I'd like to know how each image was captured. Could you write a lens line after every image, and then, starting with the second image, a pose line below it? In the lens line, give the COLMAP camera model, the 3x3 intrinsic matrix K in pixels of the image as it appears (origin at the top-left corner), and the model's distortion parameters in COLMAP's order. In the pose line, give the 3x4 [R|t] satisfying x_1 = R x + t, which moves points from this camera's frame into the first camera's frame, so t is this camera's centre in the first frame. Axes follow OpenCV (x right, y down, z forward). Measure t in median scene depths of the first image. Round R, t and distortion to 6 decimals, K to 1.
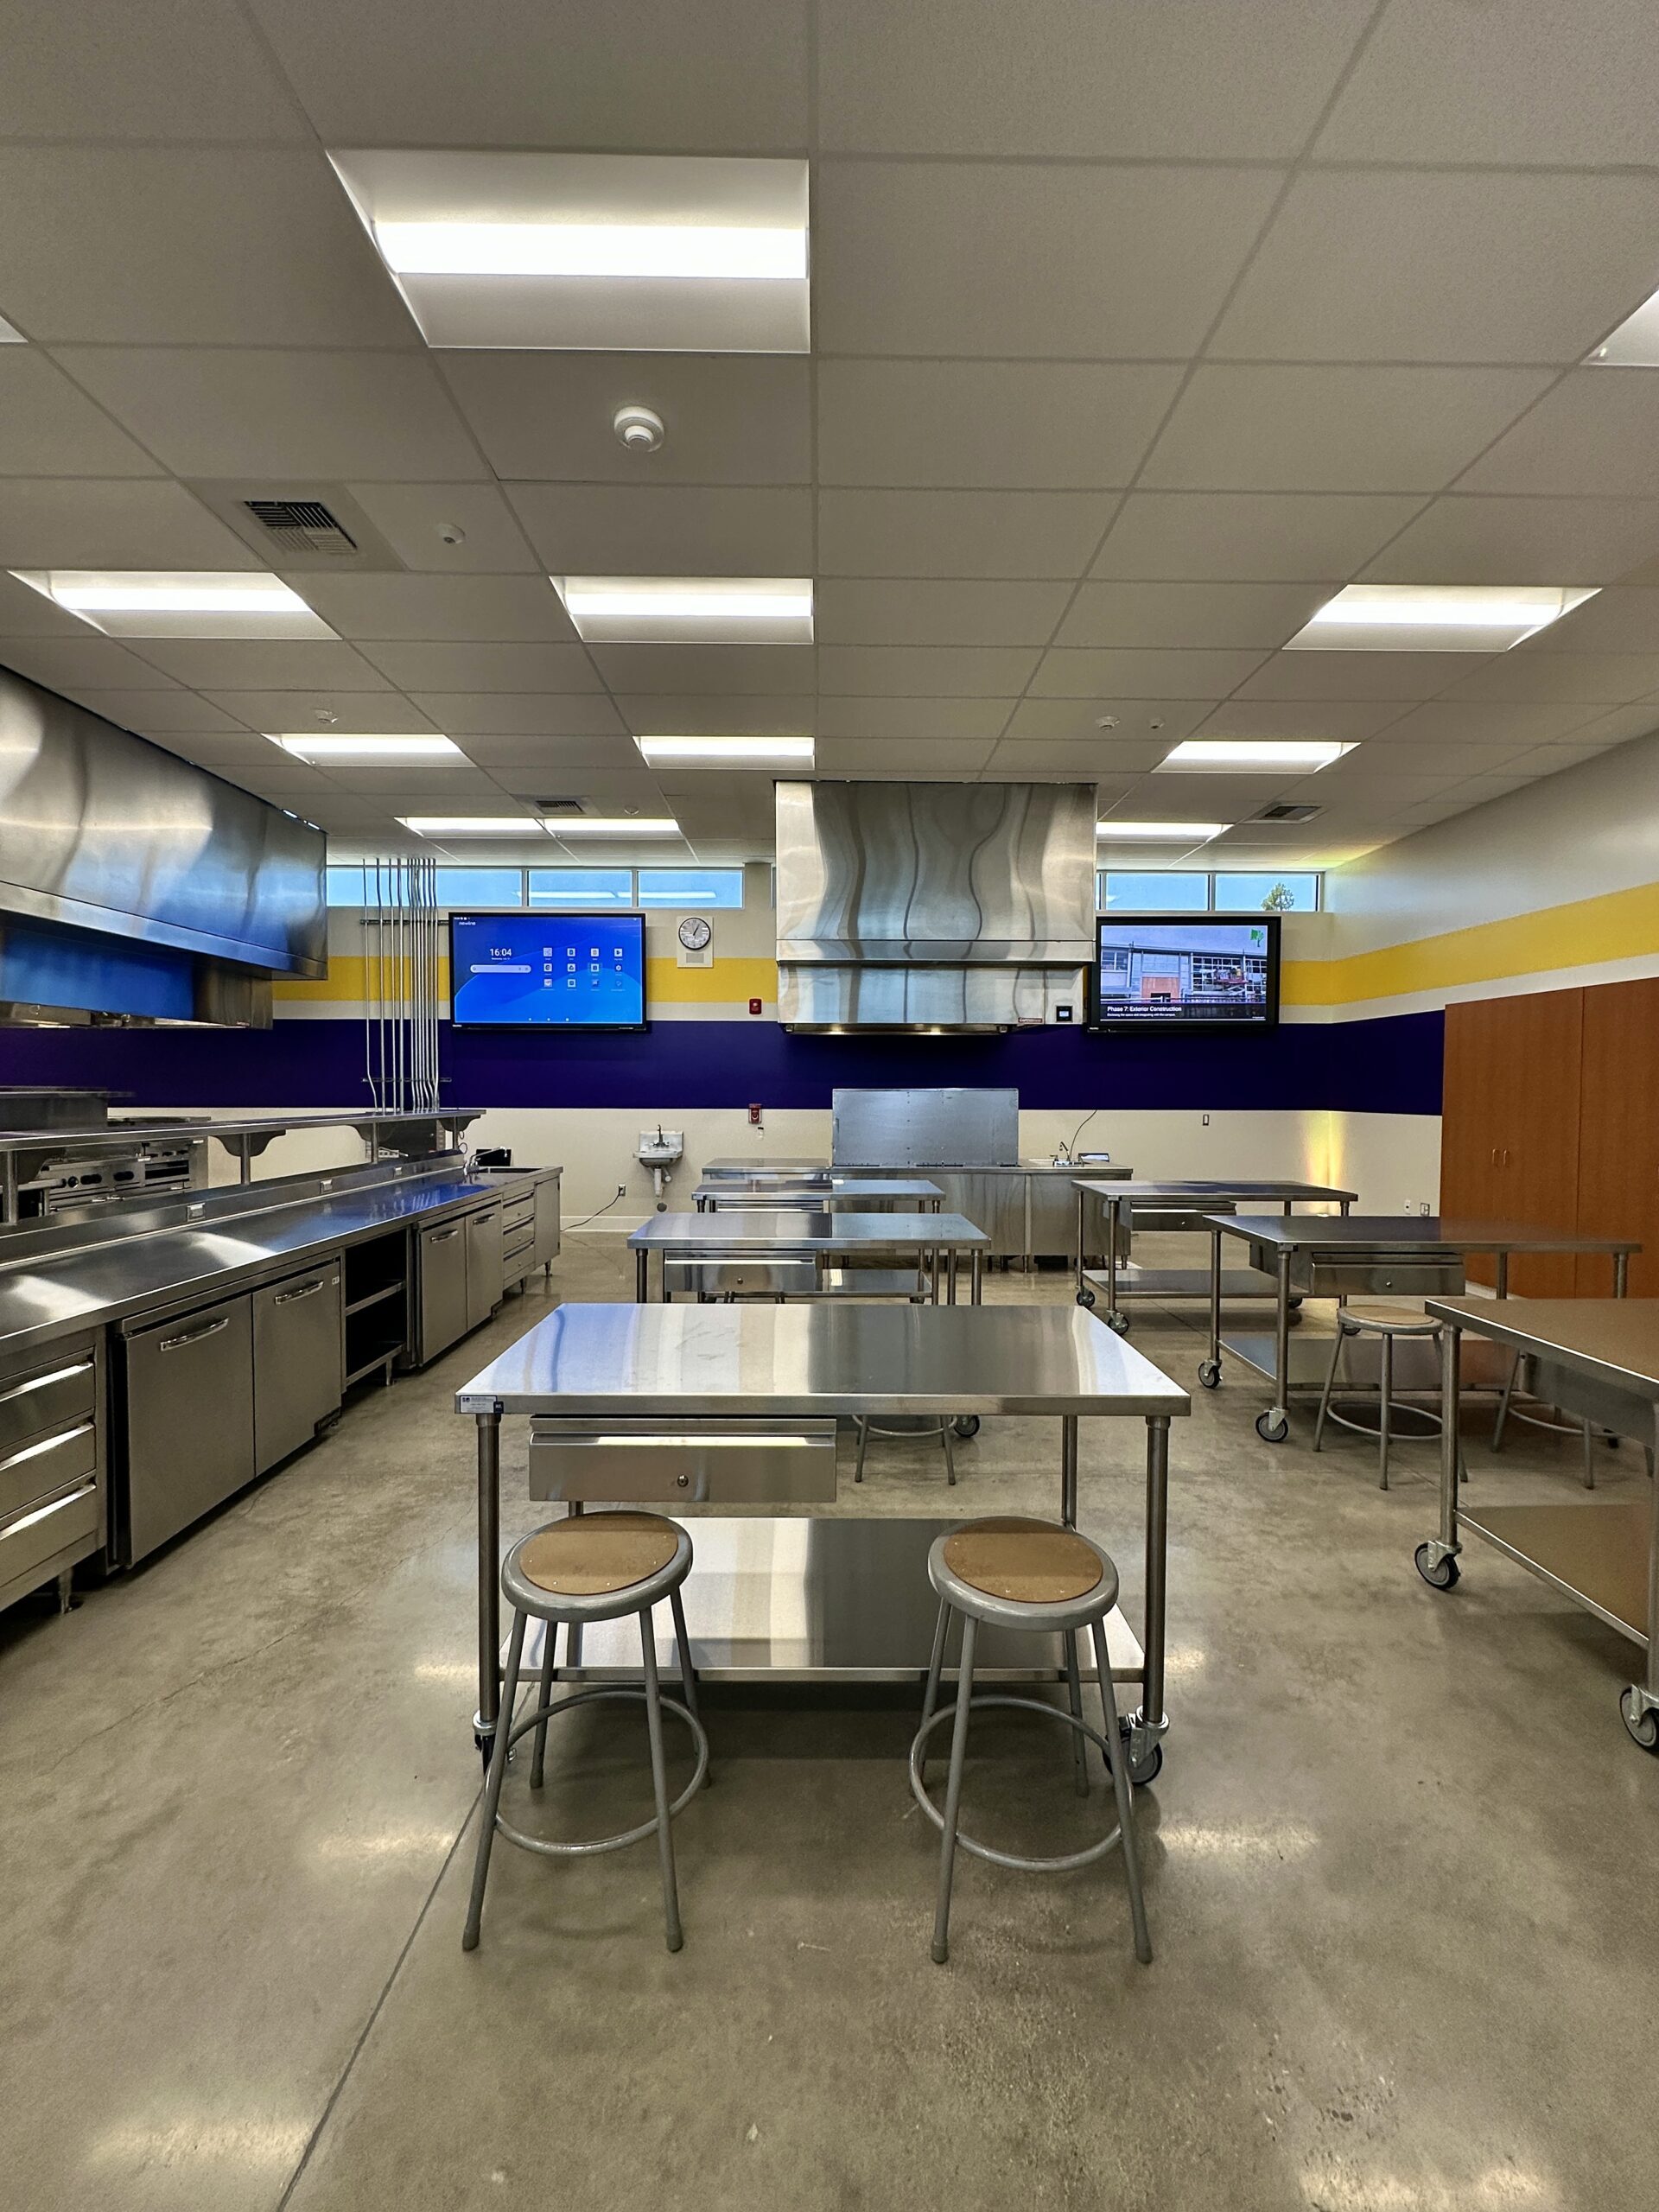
lens RADIAL K [[888.7, 0, 834.6], [0, 888.7, 1106.5], [0, 0, 1]] dist [-0.000803, -0.000002]
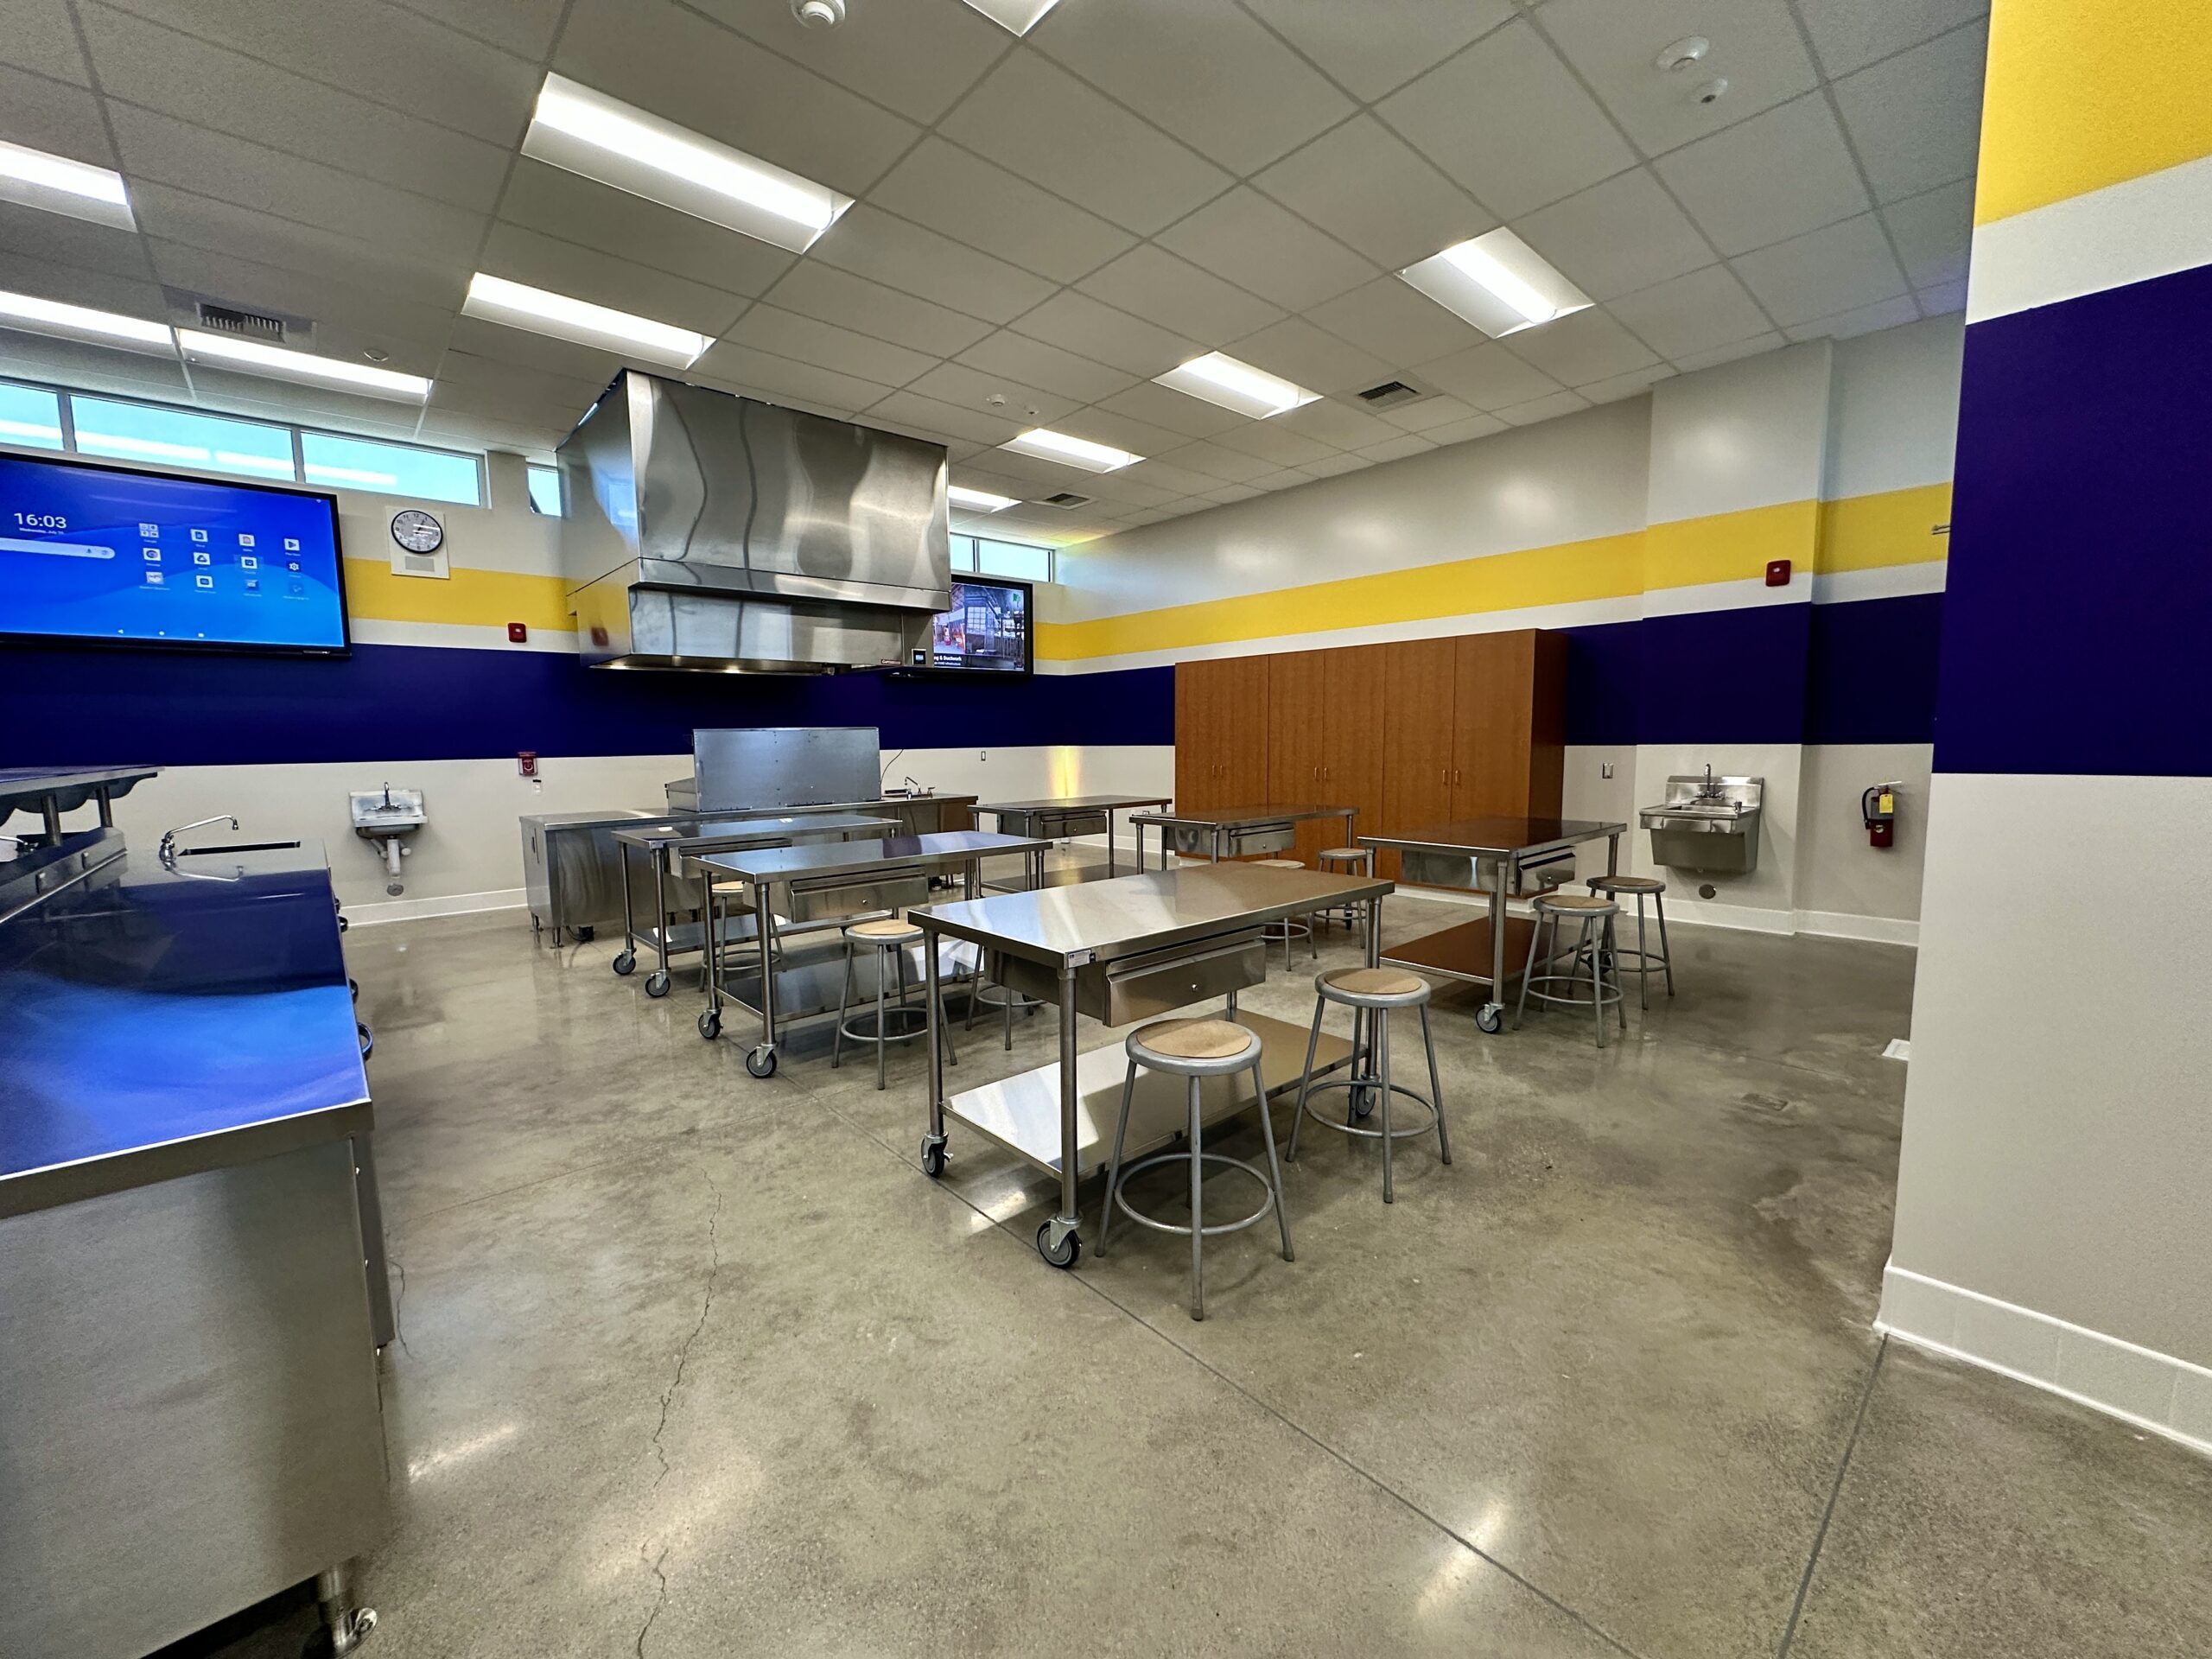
lens RADIAL K [[888.7, 0, 1106.0], [0, 888.7, 829.5], [0, 0, 1]] dist [-0.000803, -0.000002]
pose [[0.750348, -0.083013, 0.655809, -0.270889], [0.031045, 0.995414, 0.090480, 0.012575], [-0.660313, -0.047532, 0.749485, 0.019843]]
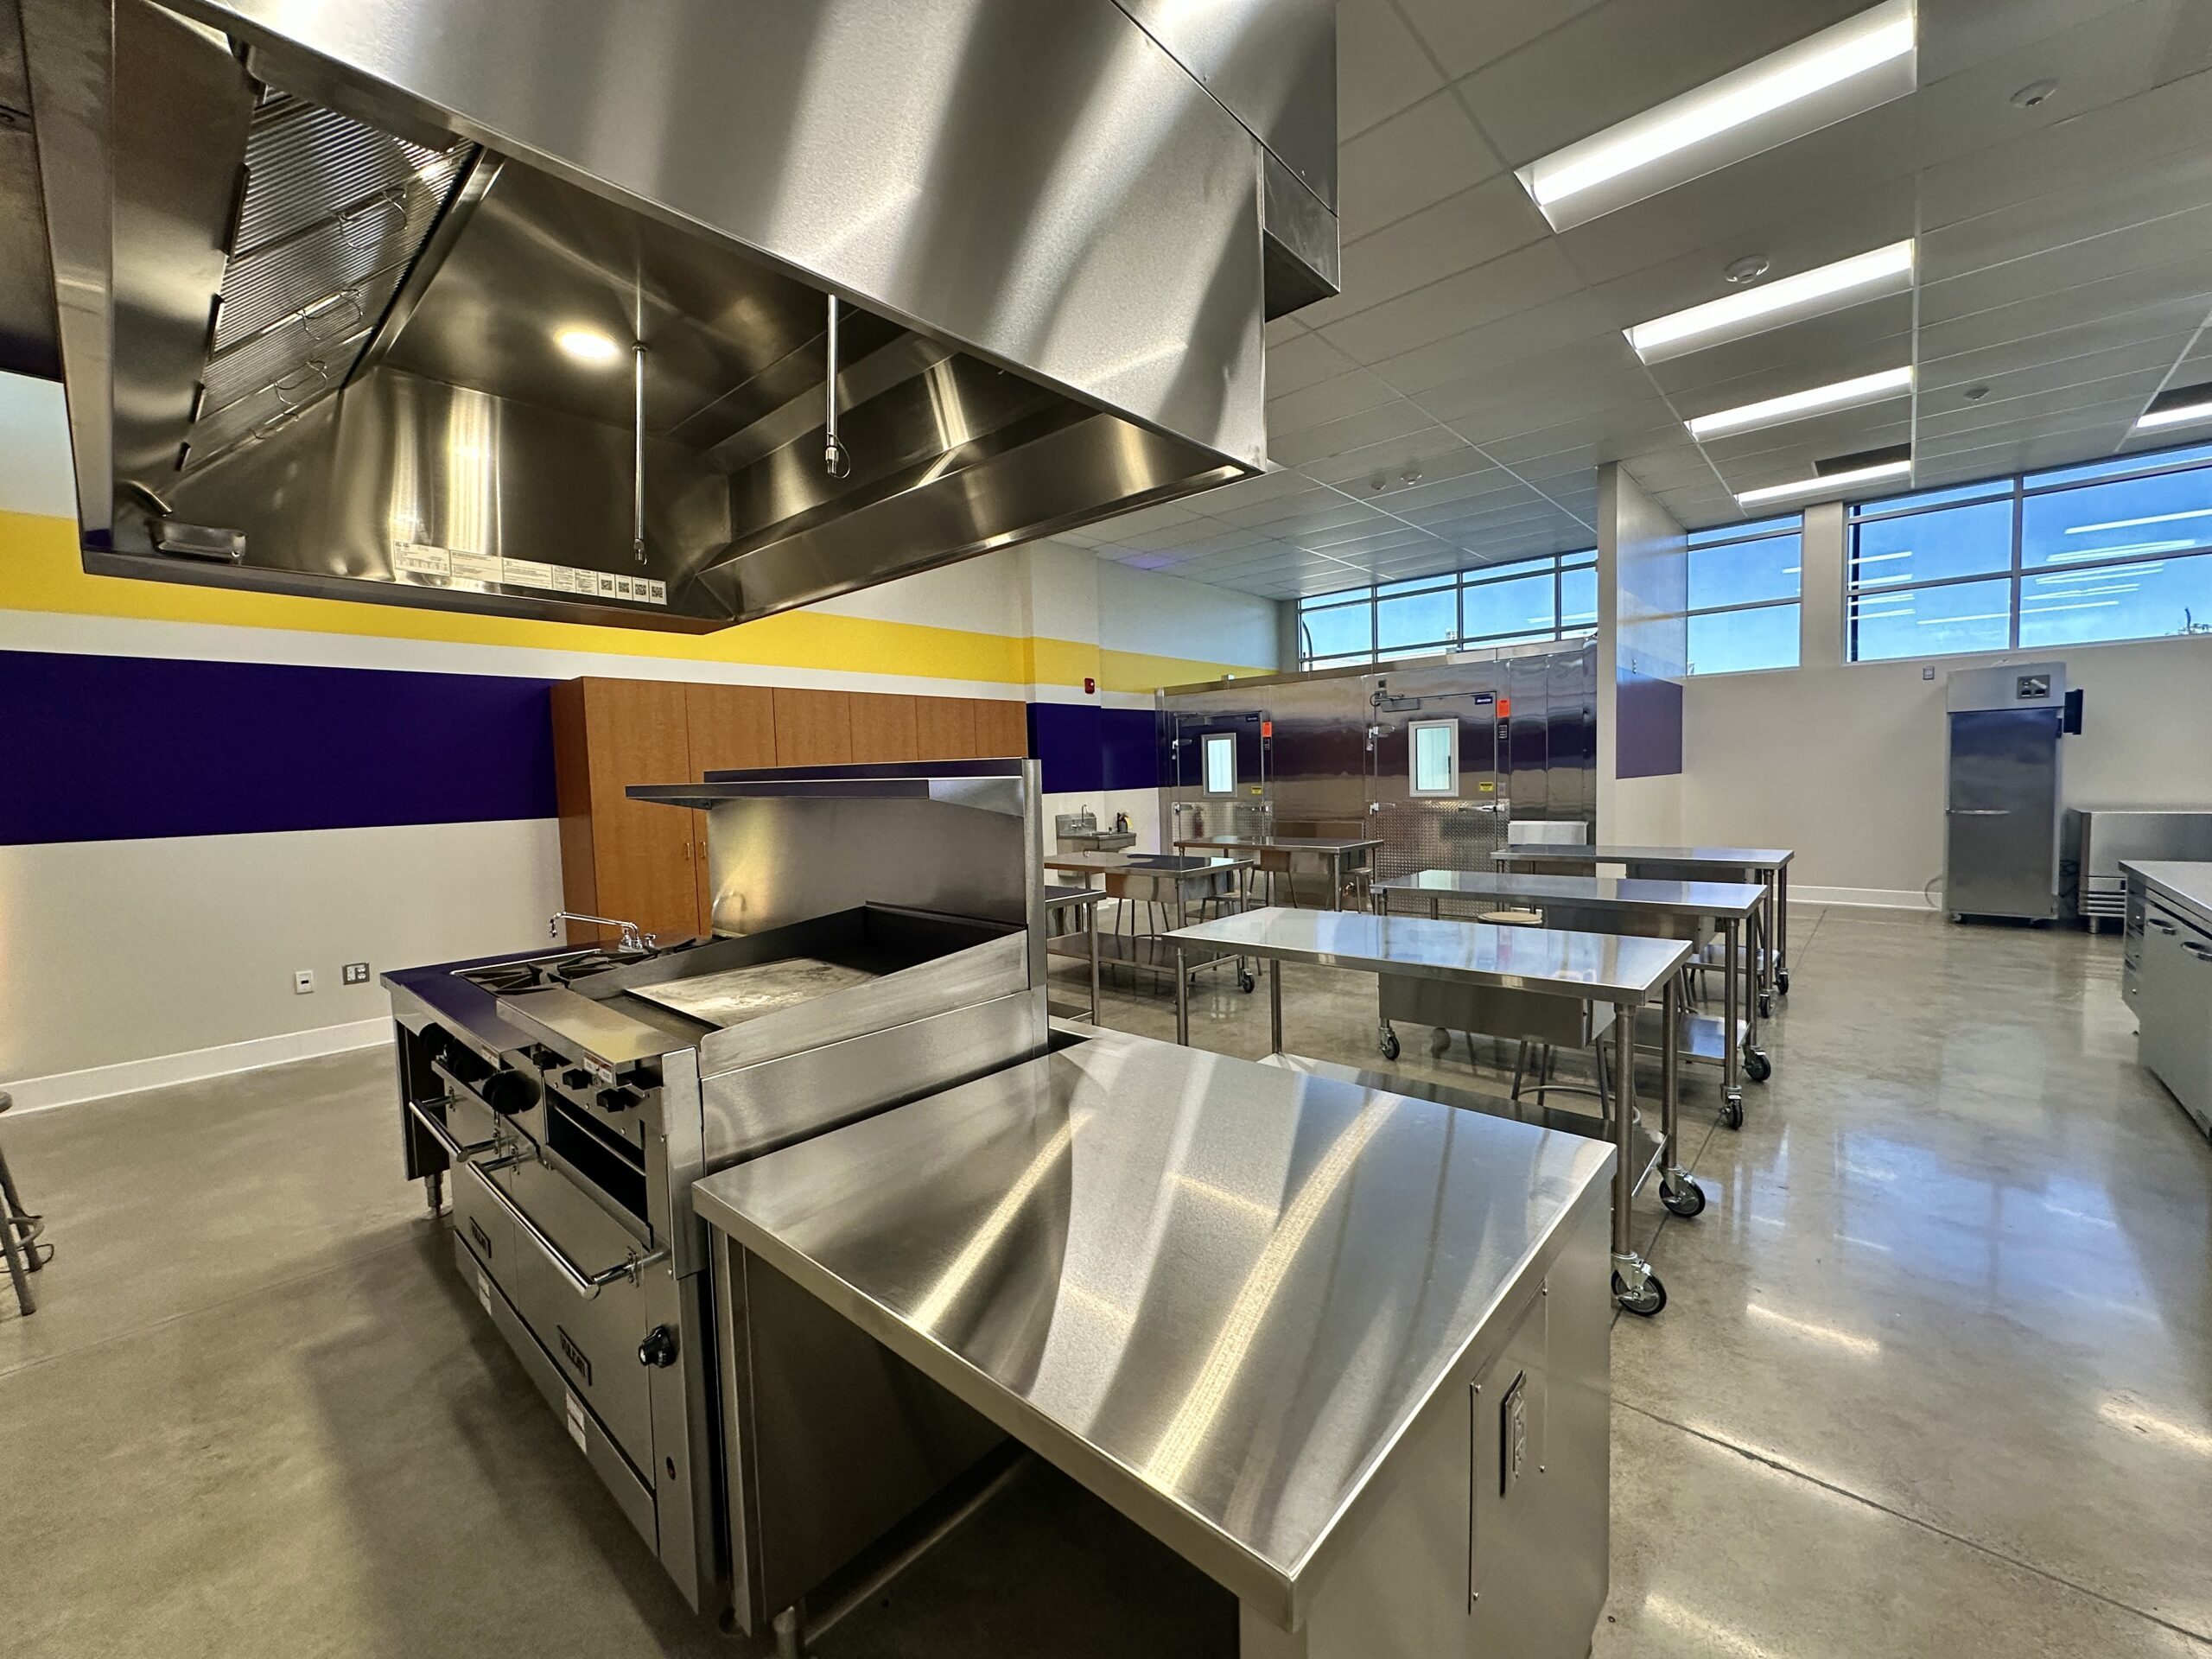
lens RADIAL K [[888.7, 0, 1106.0], [0, 888.7, 829.5], [0, 0, 1]] dist [-0.000803, -0.000002]
pose [[-0.733870, -0.023750, 0.678875, -0.176938], [0.040420, 0.996091, 0.078541, -0.017075], [-0.678086, 0.085079, -0.730041, 1.105698]]
